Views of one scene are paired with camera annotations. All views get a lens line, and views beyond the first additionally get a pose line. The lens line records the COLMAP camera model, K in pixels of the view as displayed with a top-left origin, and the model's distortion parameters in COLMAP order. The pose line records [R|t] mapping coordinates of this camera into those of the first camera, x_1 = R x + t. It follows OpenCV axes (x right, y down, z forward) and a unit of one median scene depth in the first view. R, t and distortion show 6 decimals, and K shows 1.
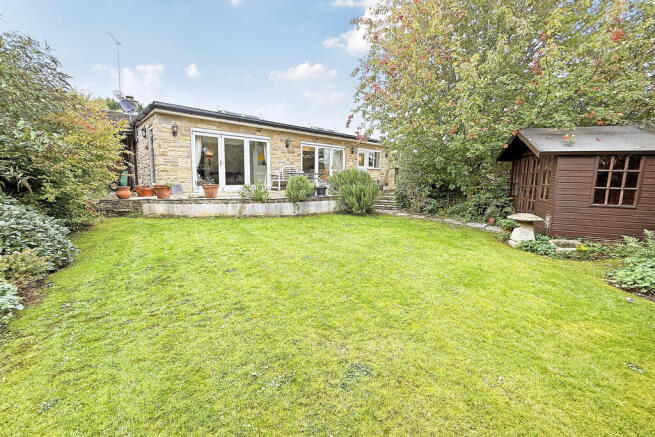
lens RADIAL K [[263.0, 0, 325.5], [0, 263.0, 202.4], [0, 0, 1]] dist [-0.000967, -0.000235]
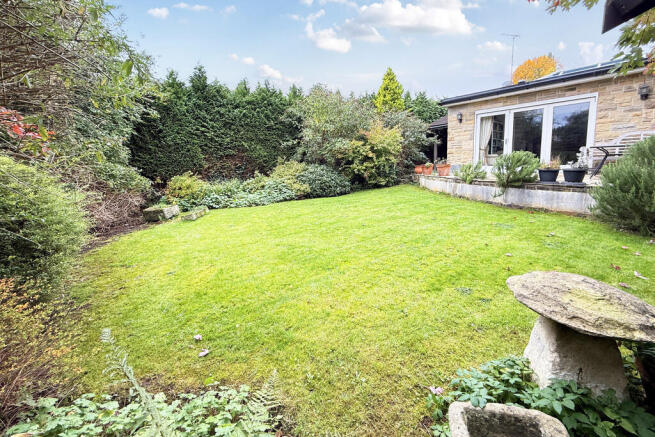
lens RADIAL K [[263.0, 0, 325.5], [0, 263.0, 202.4], [0, 0, 1]] dist [-0.000967, -0.000235]
pose [[-0.108086, 0.142830, -0.983828, 0.660678], [-0.080343, 0.985133, 0.151846, -0.030069], [0.990890, 0.095457, -0.095004, 0.516907]]
